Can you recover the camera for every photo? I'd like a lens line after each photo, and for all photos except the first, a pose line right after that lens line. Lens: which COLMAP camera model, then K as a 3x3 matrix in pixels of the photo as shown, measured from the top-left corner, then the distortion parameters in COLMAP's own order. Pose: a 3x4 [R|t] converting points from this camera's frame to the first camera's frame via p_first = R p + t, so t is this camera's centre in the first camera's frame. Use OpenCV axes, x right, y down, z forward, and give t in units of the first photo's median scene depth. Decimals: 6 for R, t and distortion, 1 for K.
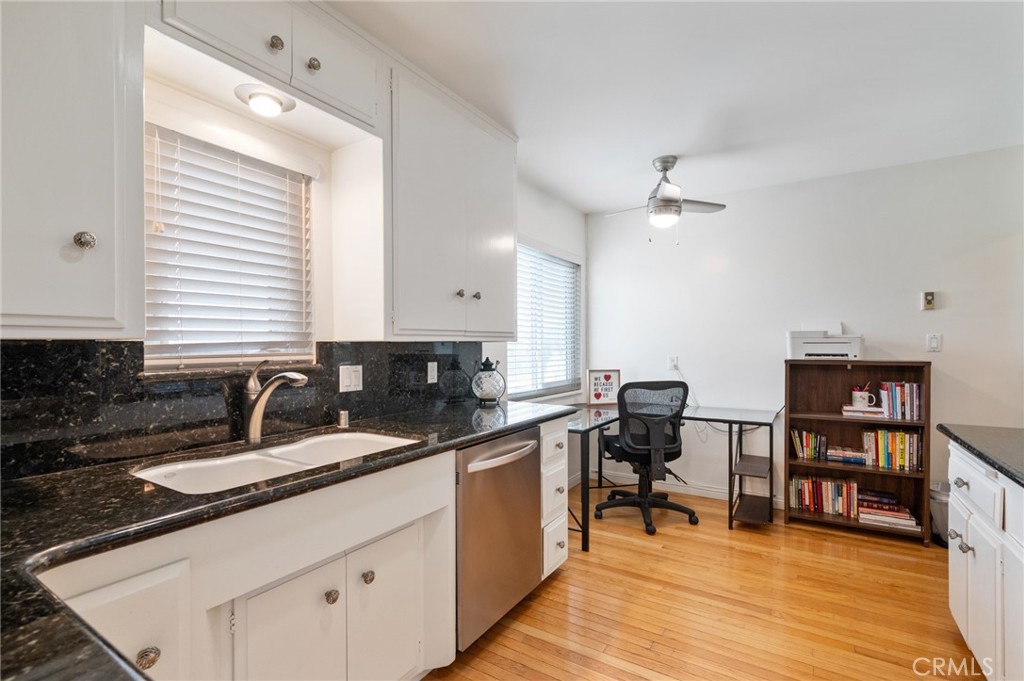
lens RADIAL K [[463.8, 0, 511.3], [0, 463.8, 341.3], [0, 0, 1]] dist [0.000514, -0.000012]
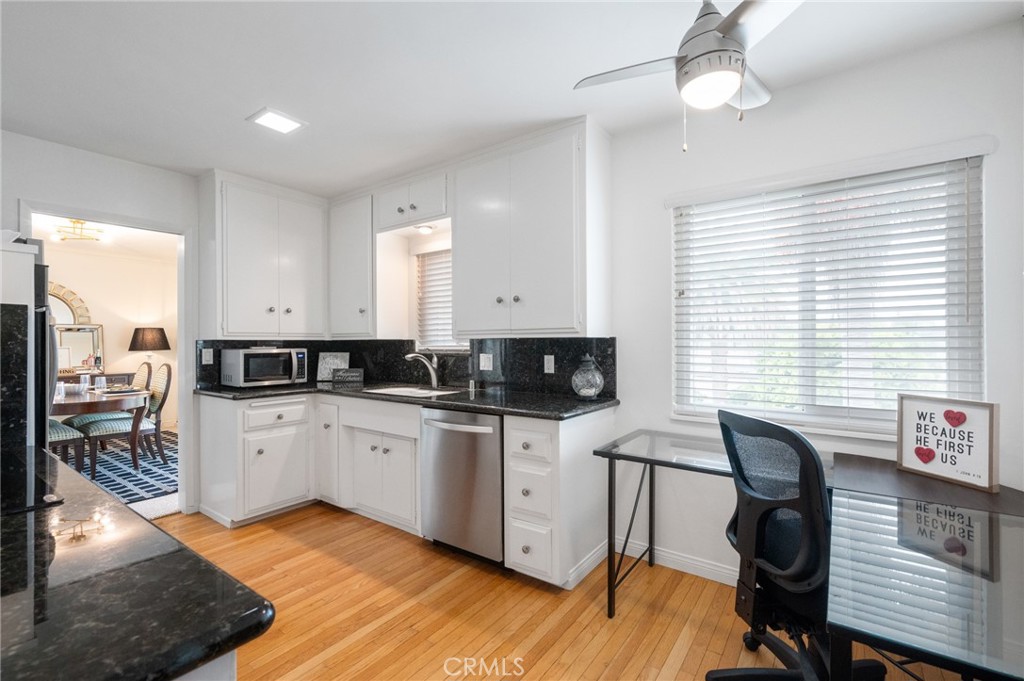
lens RADIAL K [[466.5, 0, 512.7], [0, 466.5, 340.3], [0, 0, 1]] dist [0.002536, 0.000926]
pose [[-0.055382, -0.000030, -0.998465, 0.714172], [0.009111, 0.999958, -0.000535, 0.004522], [0.998424, -0.009127, -0.055379, 0.681248]]
